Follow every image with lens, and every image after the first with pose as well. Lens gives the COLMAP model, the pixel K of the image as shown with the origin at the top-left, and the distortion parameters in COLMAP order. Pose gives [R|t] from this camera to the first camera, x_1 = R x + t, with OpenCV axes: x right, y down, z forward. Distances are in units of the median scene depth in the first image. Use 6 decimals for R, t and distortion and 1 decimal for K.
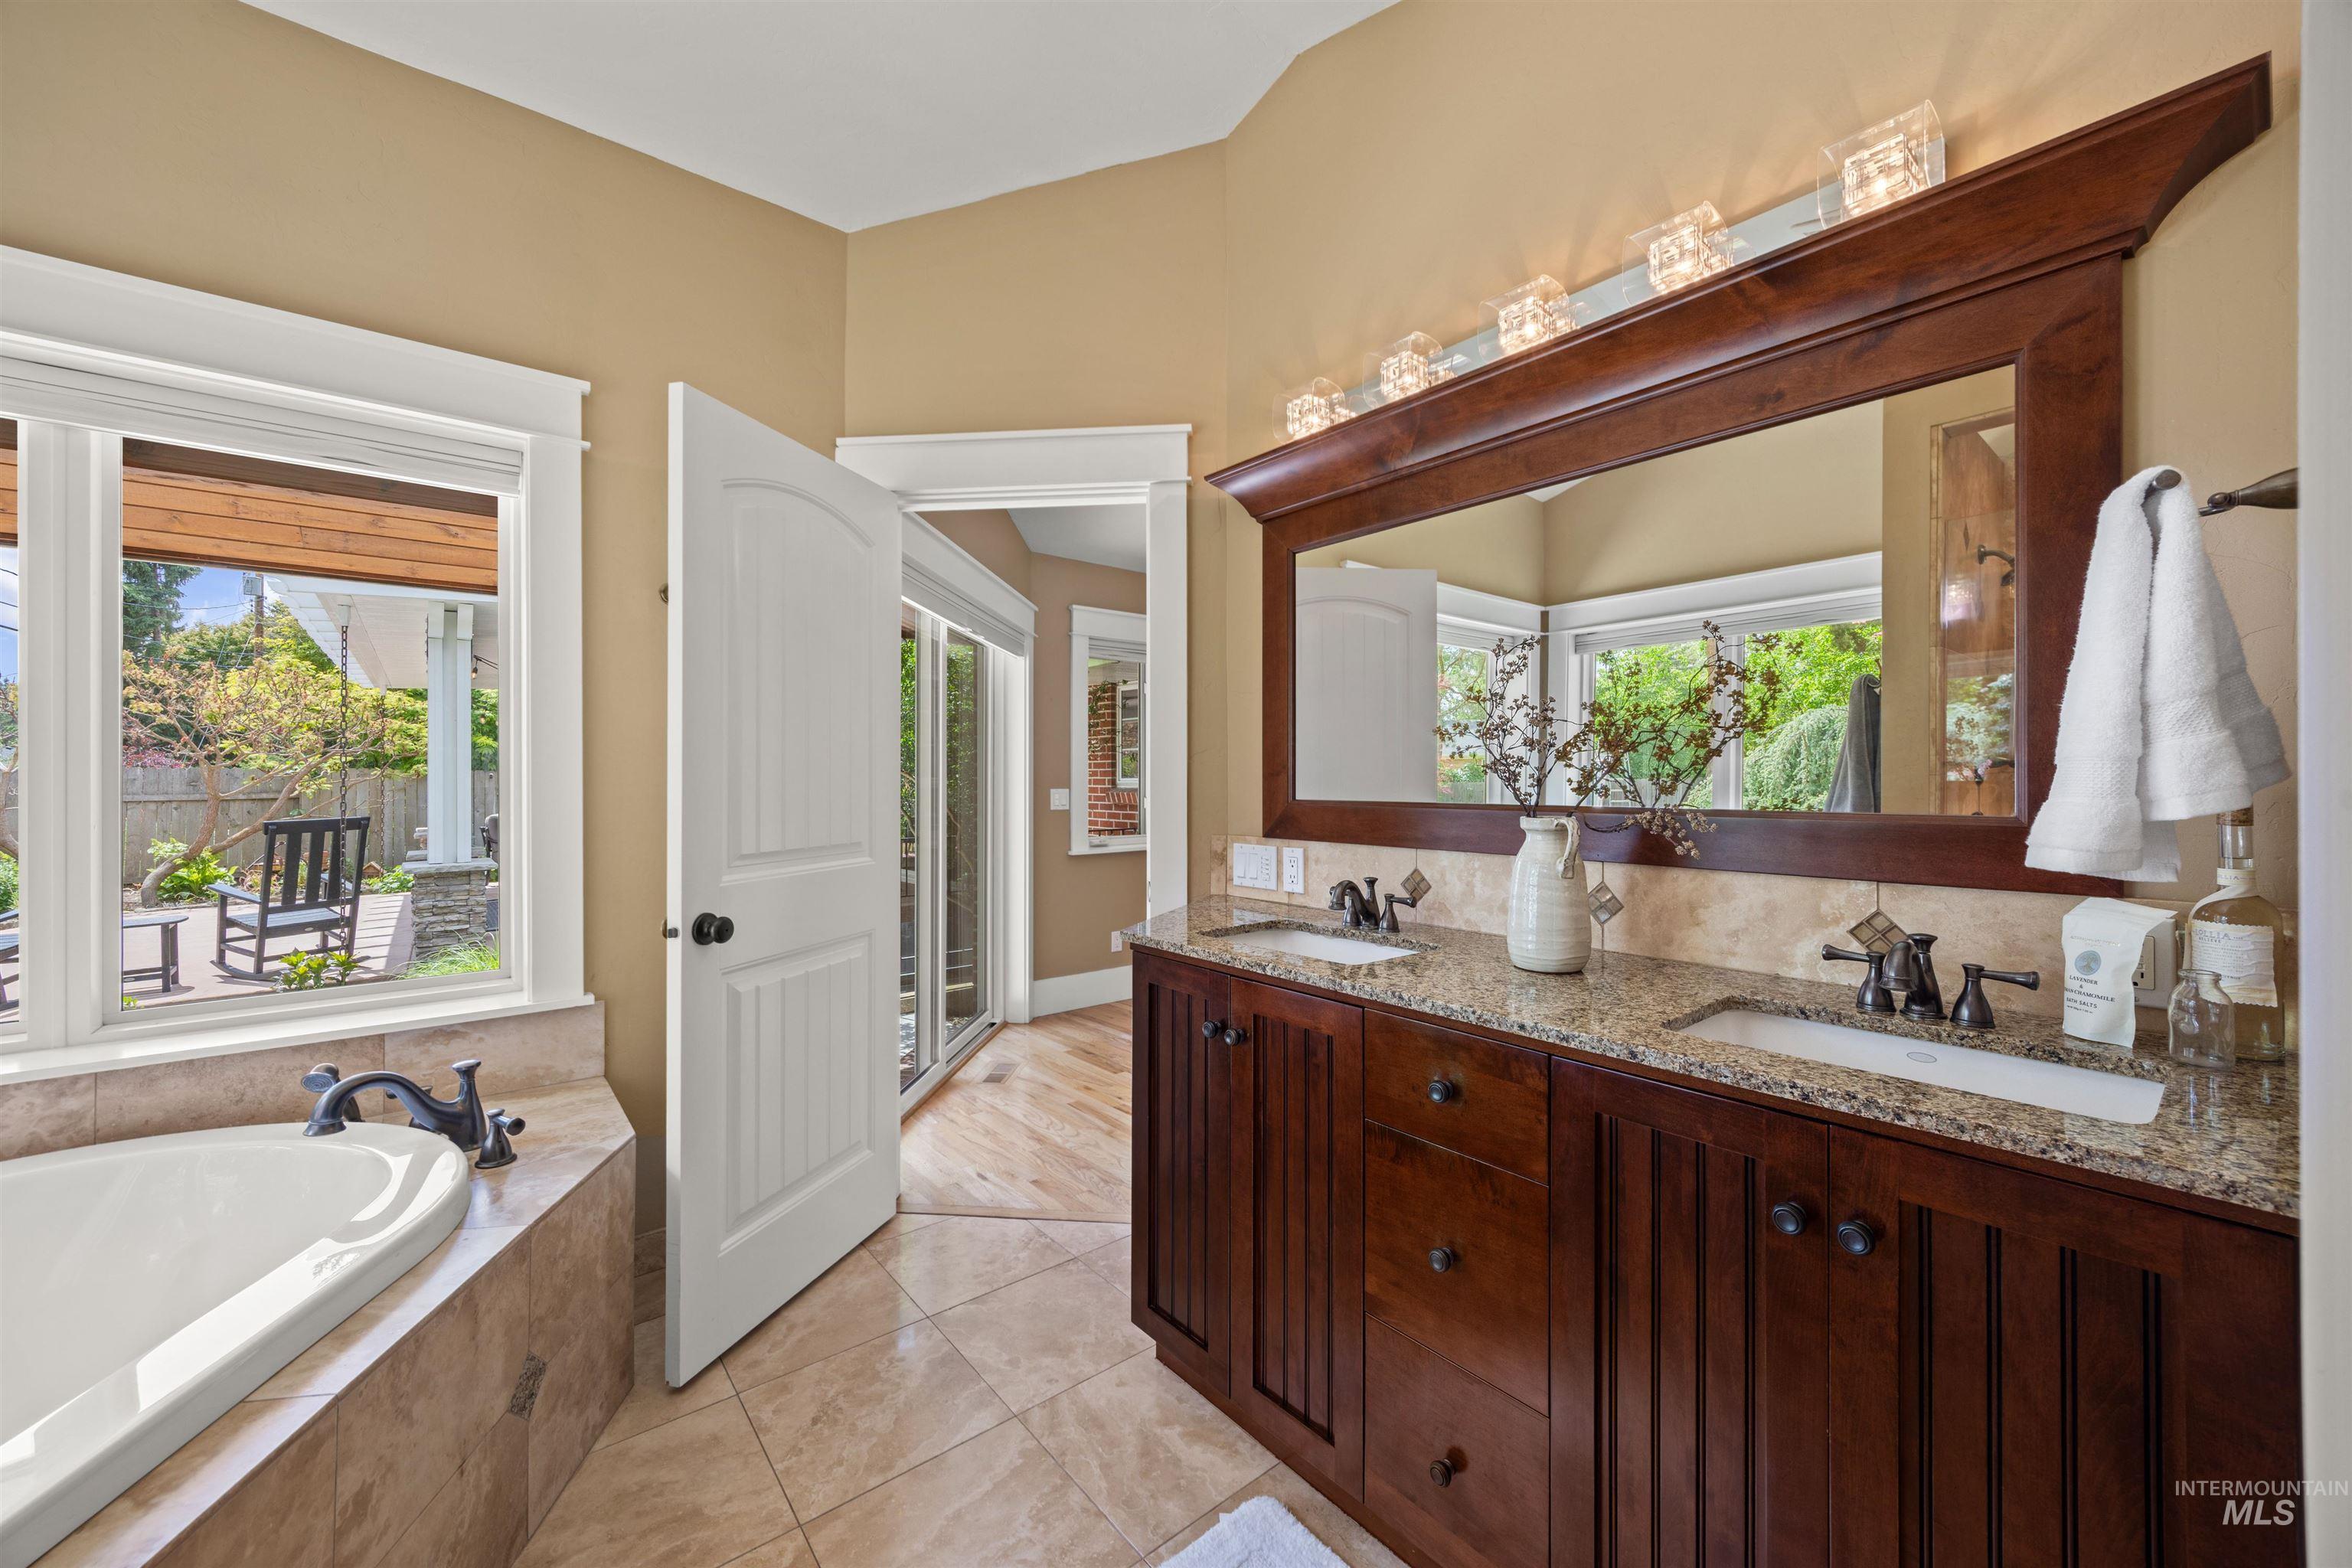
lens RADIAL K [[906.5, 0, 1176.8], [0, 906.5, 775.3], [0, 0, 1]] dist [-0.003869, 0.000056]
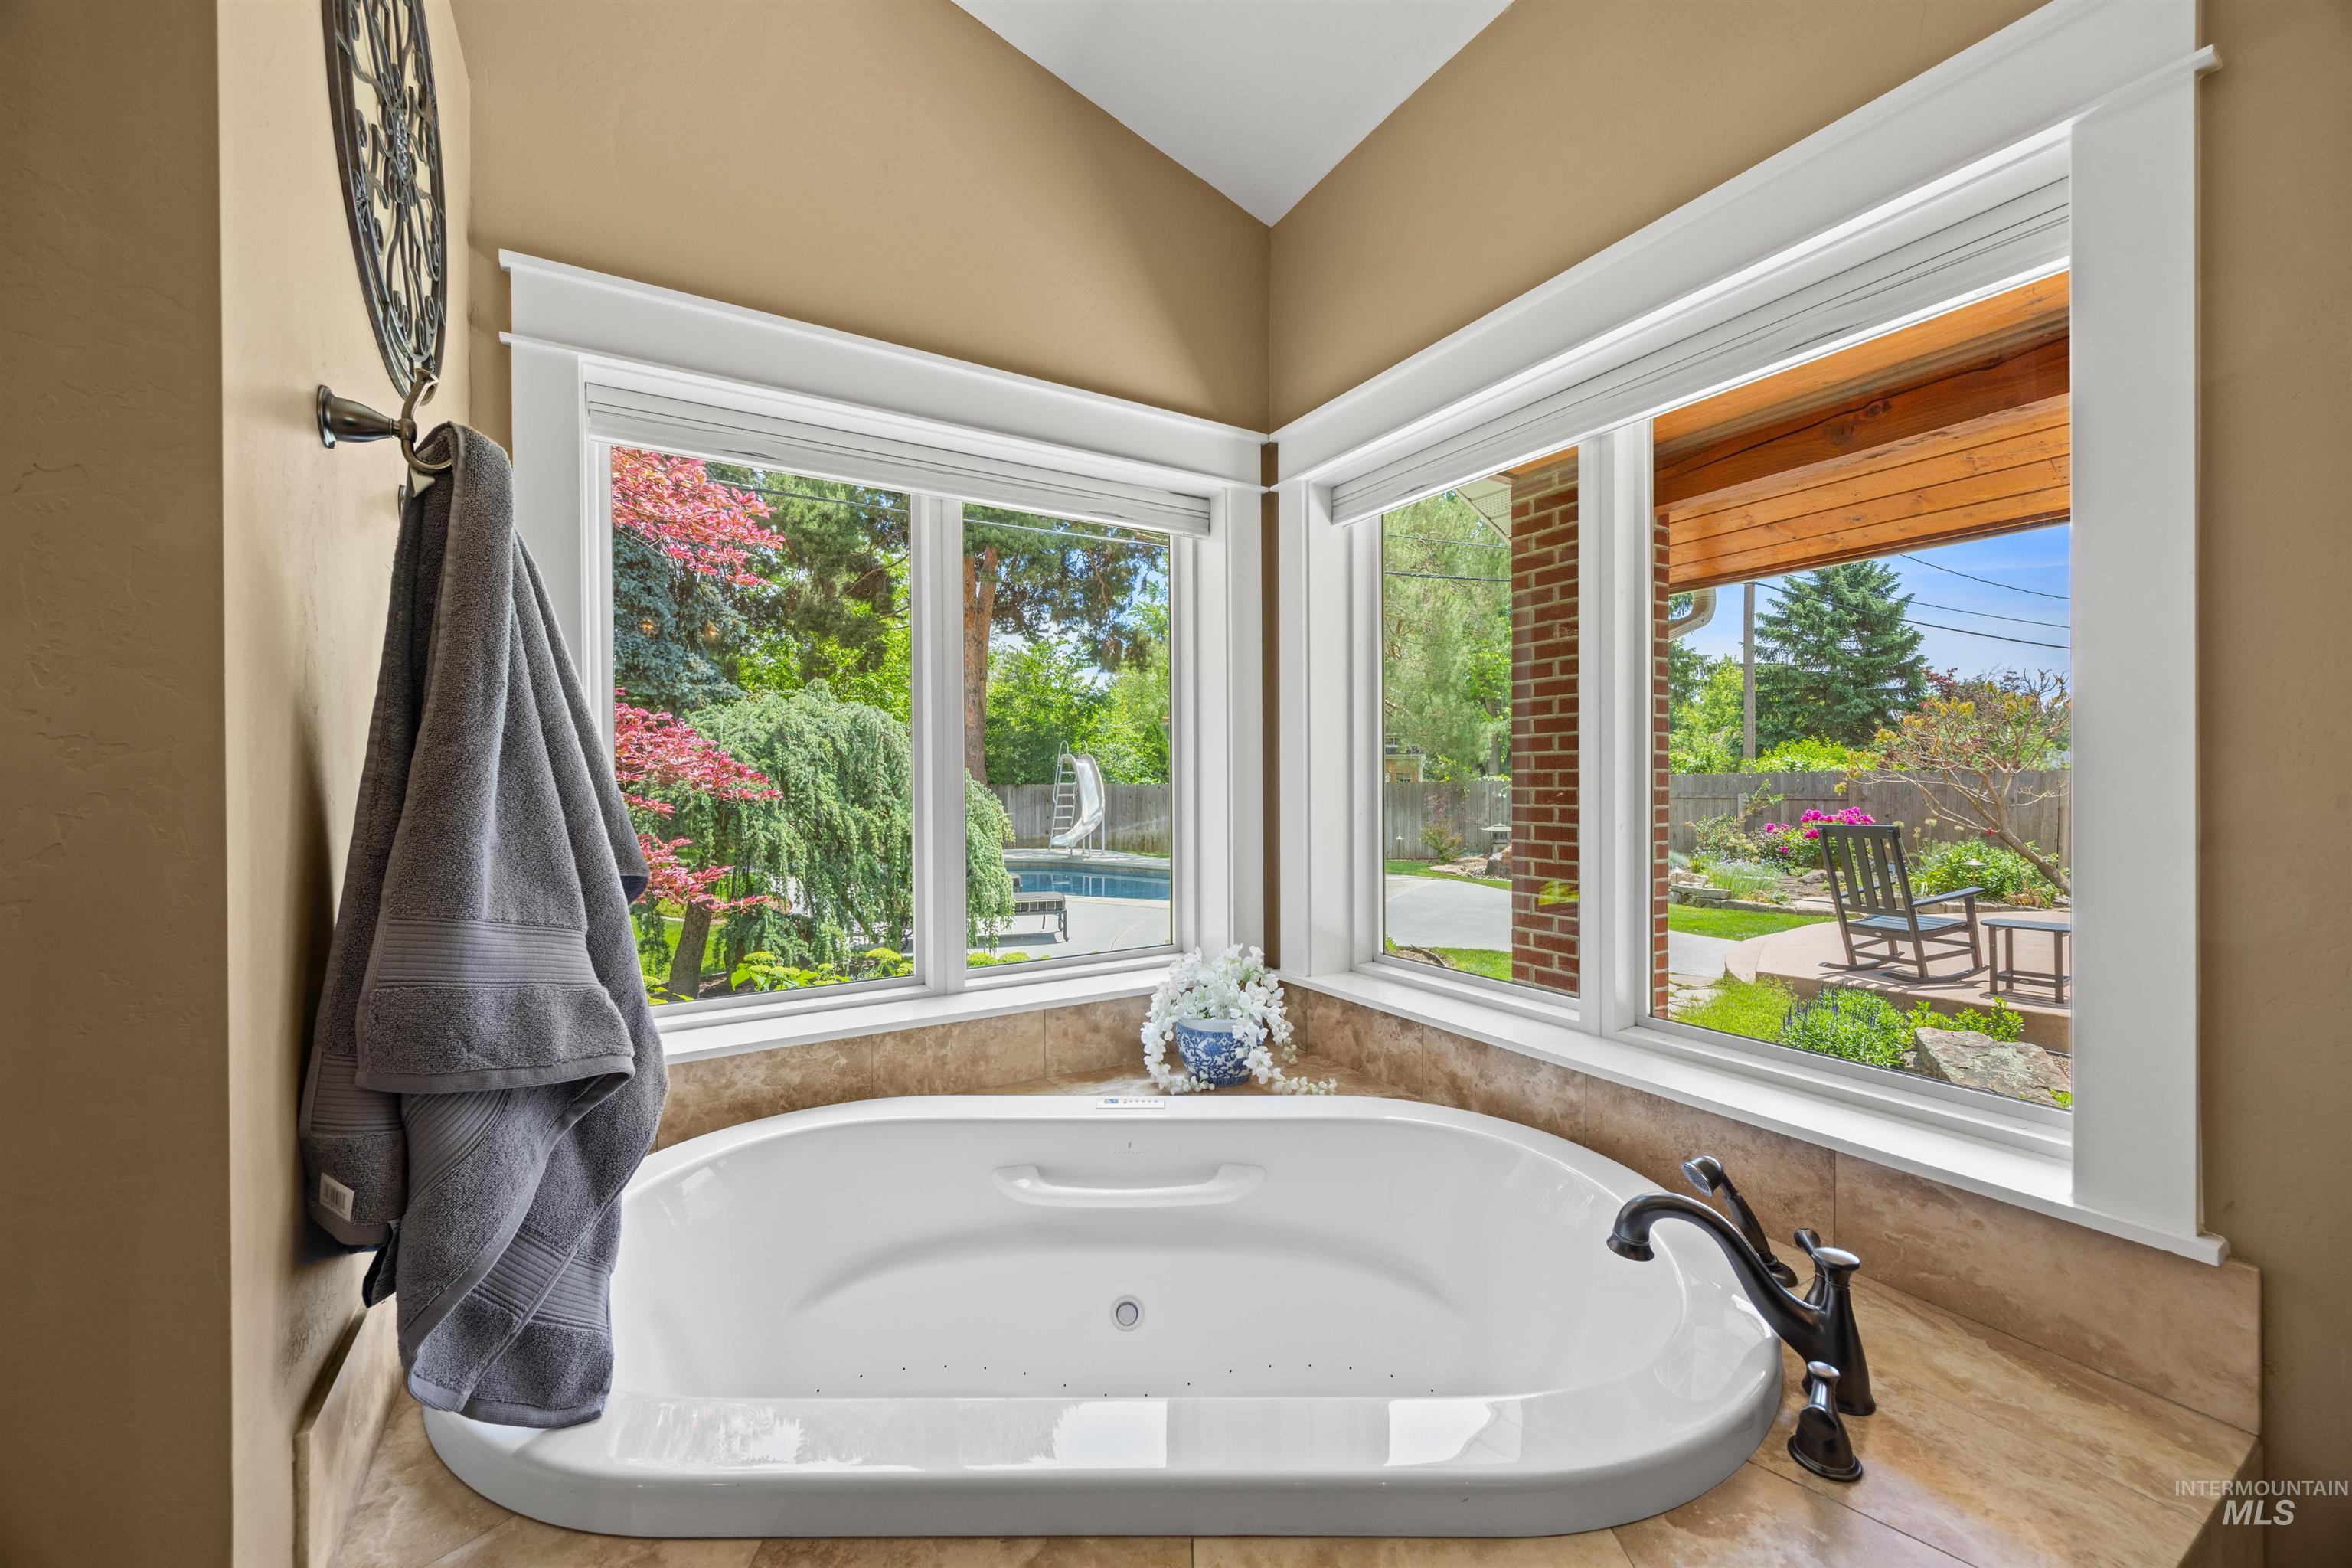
lens RADIAL K [[906.5, 0, 1184.9], [0, 906.5, 791.9], [0, 0, 1]] dist [-0.003869, 0.000056]
pose [[-0.148179, 0.009485, -0.988915, -0.130275], [-0.003347, 0.999943, 0.010092, 0.010068], [0.988955, 0.004805, -0.148139, 0.613965]]
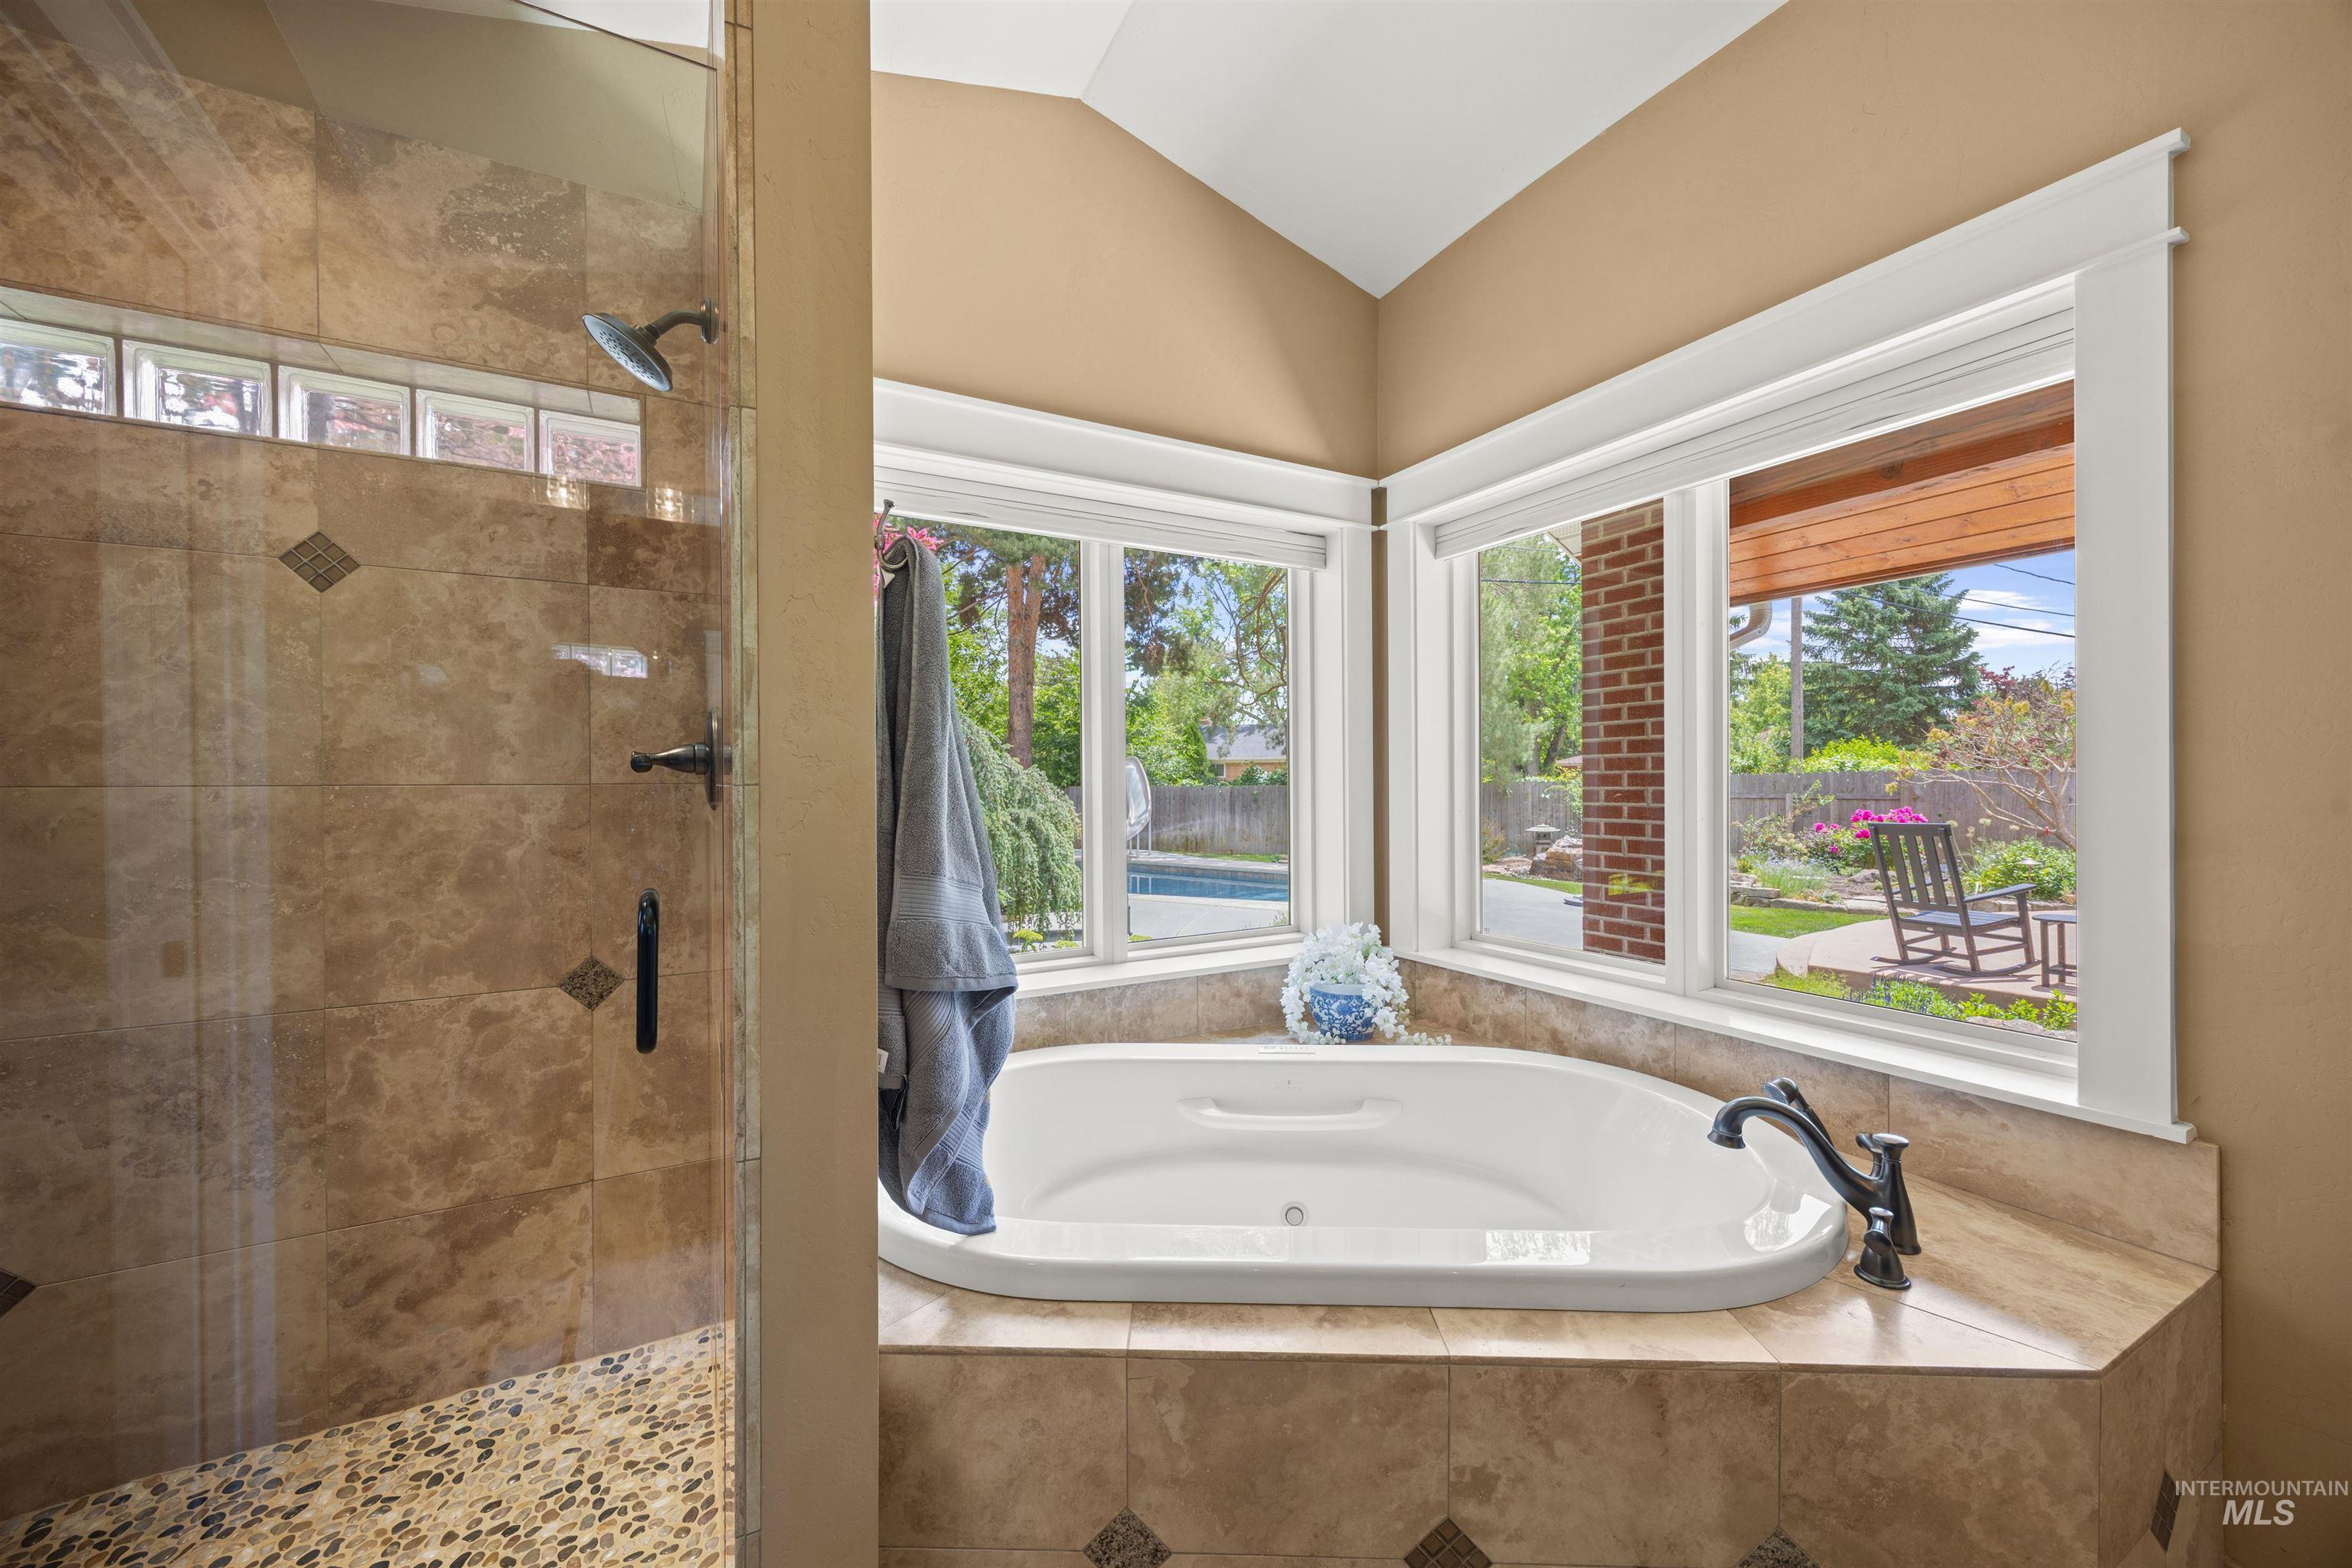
lens RADIAL K [[906.5, 0, 1177.5], [0, 906.5, 794.1], [0, 0, 1]] dist [-0.003869, 0.000056]
pose [[-0.188886, 0.010454, -0.981943, 0.090177], [-0.000419, 0.999942, 0.010727, 0.011062], [0.981999, 0.002438, -0.188871, 0.498821]]
